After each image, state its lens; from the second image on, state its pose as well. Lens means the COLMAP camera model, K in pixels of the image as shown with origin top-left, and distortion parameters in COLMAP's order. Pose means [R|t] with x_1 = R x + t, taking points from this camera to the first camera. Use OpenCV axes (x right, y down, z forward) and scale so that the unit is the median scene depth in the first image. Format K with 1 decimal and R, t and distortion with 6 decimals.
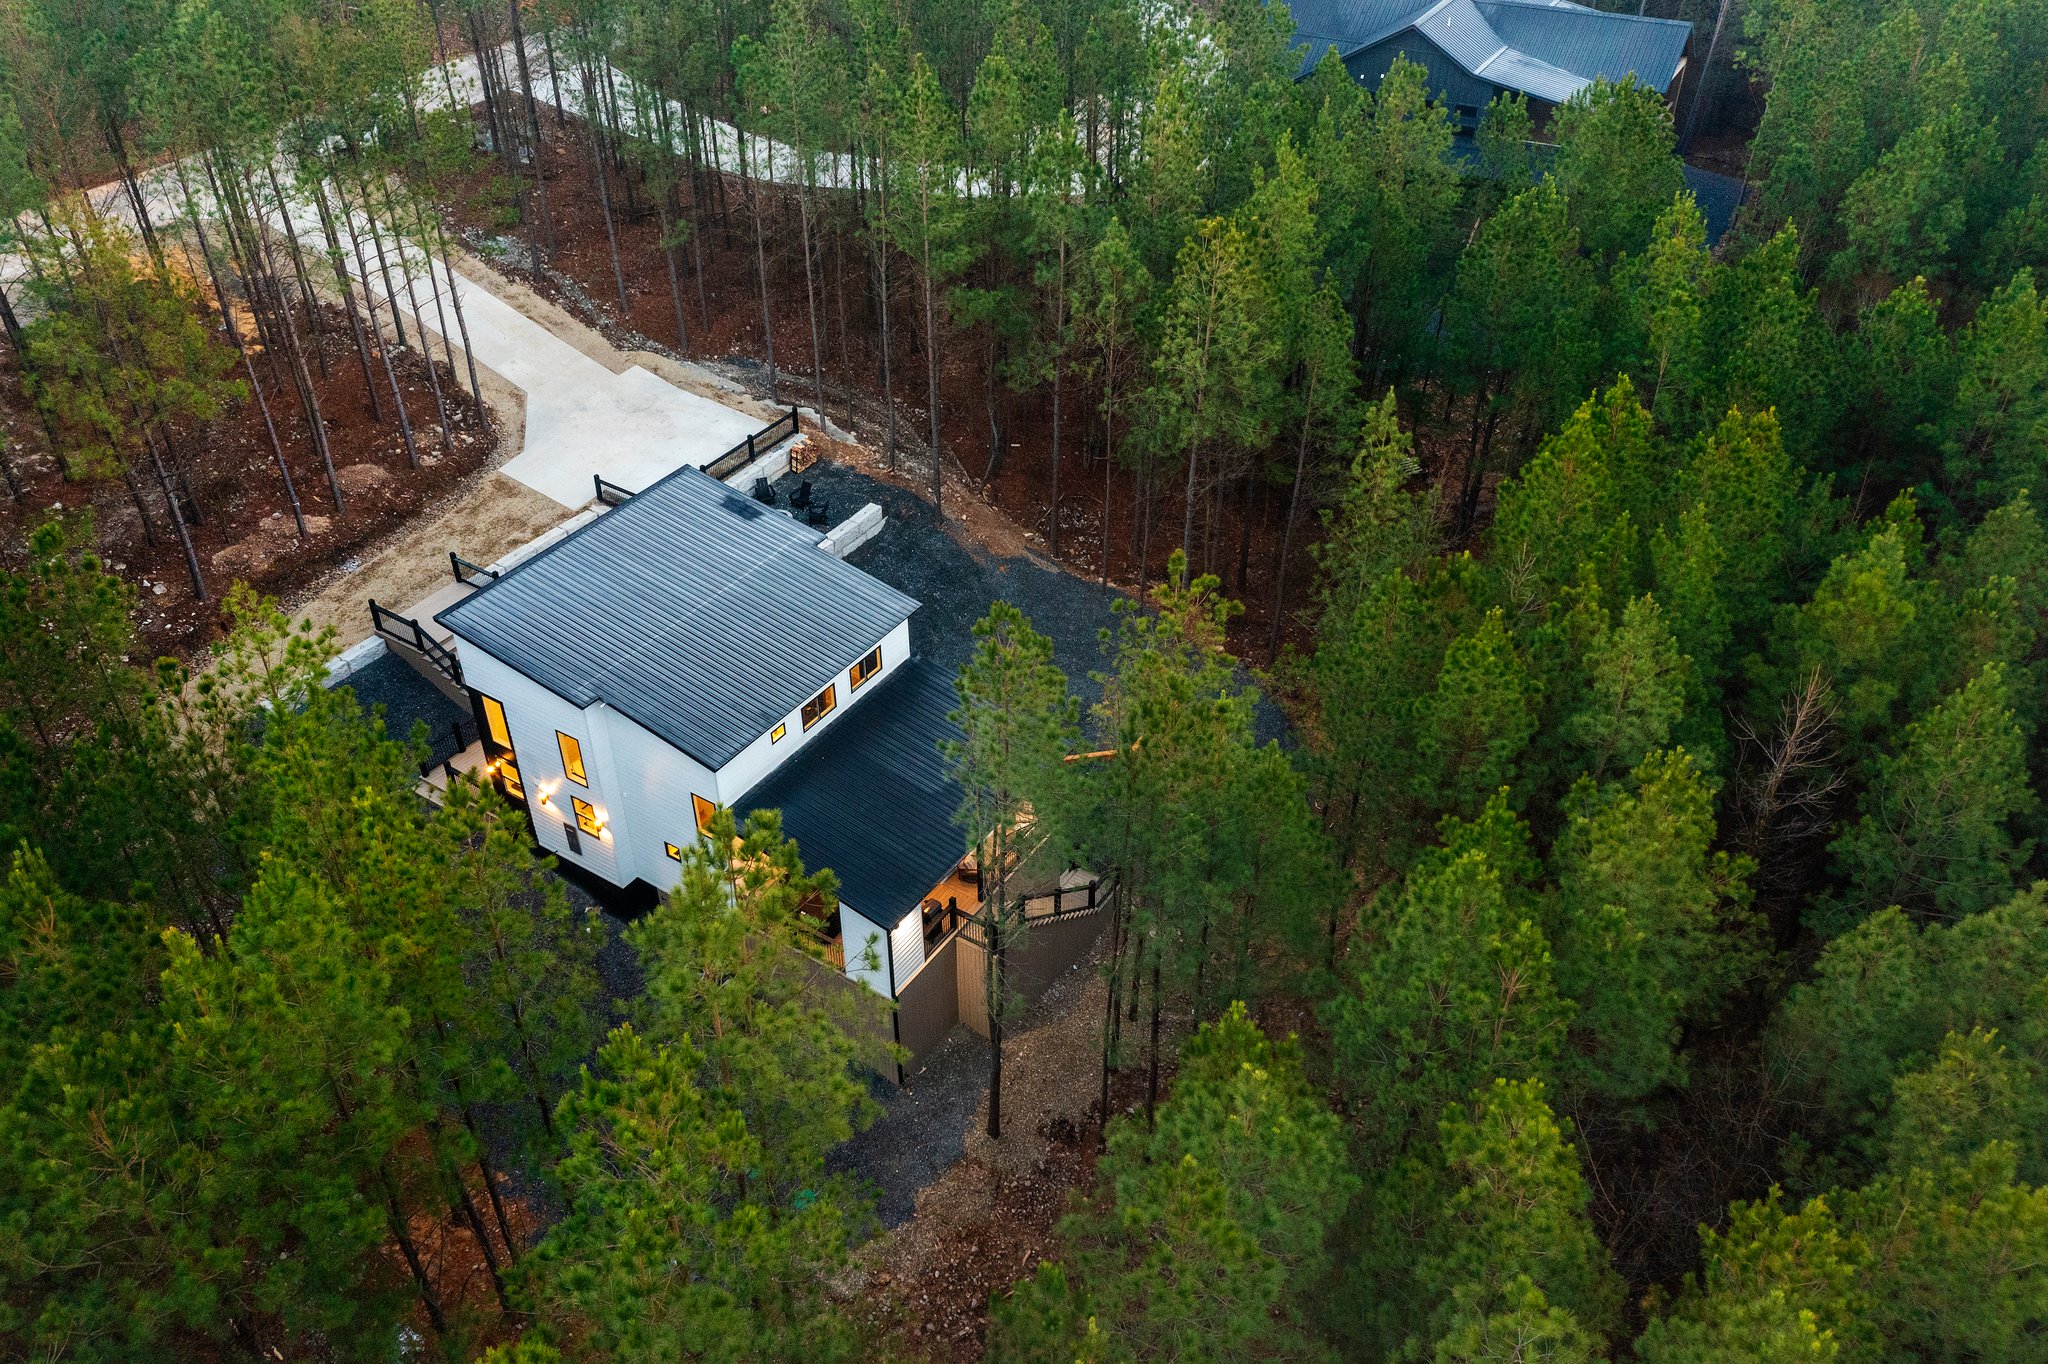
lens RADIAL K [[1630.5, 0, 1023.4], [0, 1630.5, 679.6], [0, 0, 1]] dist [0.020181, -0.005325]
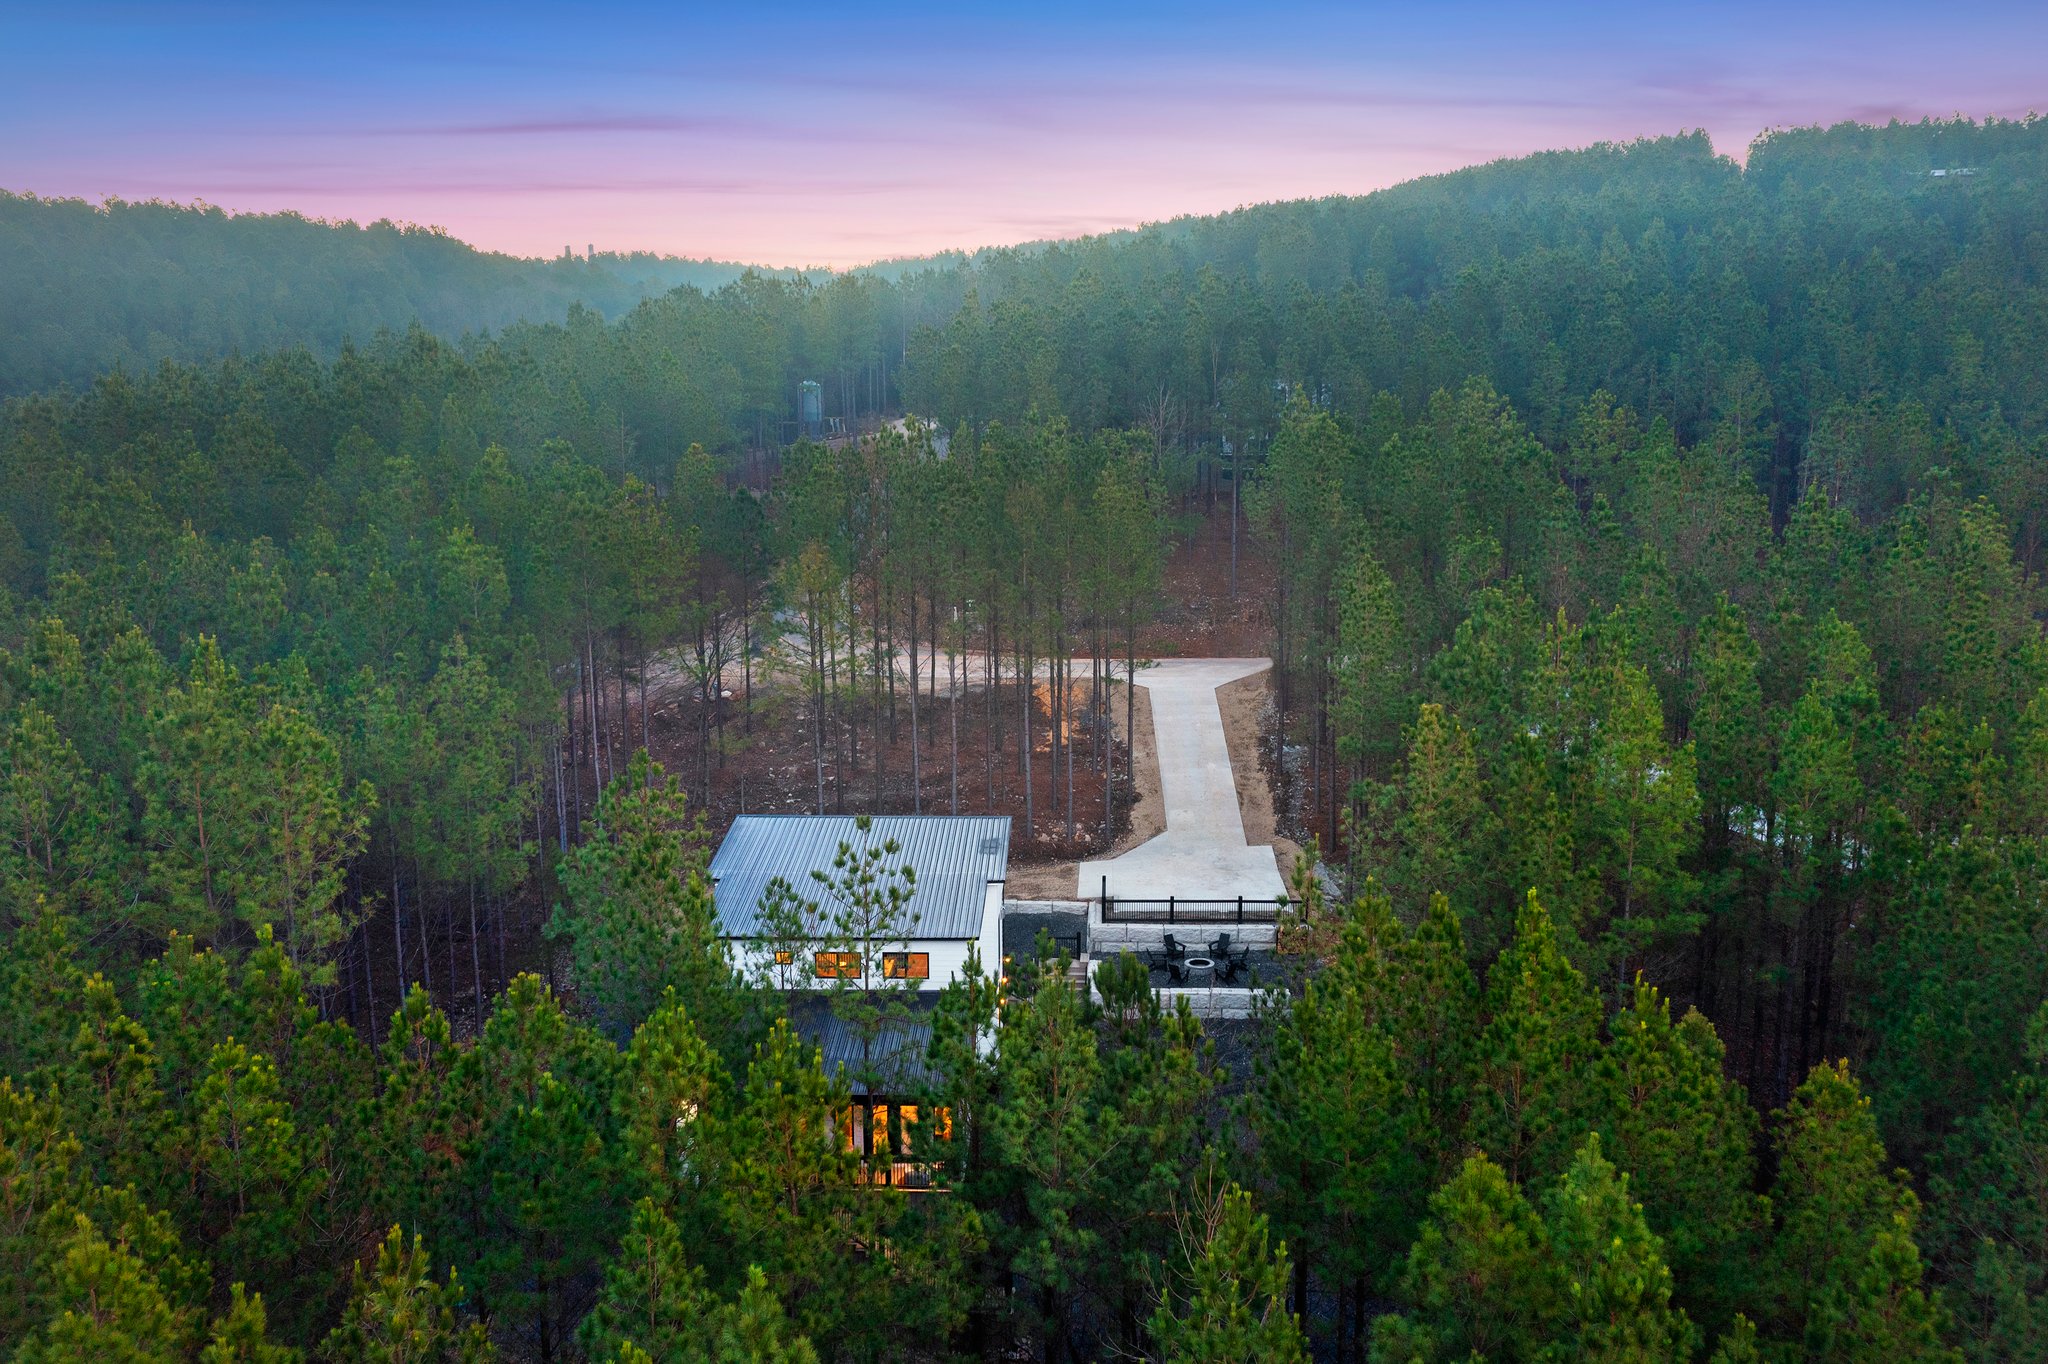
lens RADIAL K [[1630.5, 0, 1025.7], [0, 1630.5, 684.5], [0, 0, 1]] dist [0.020181, -0.005325]
pose [[0.520853, 0.145698, -0.841121, 0.624179], [-0.509322, 0.843772, -0.169234, -0.016653], [0.685057, 0.516547, 0.513688, 0.293934]]
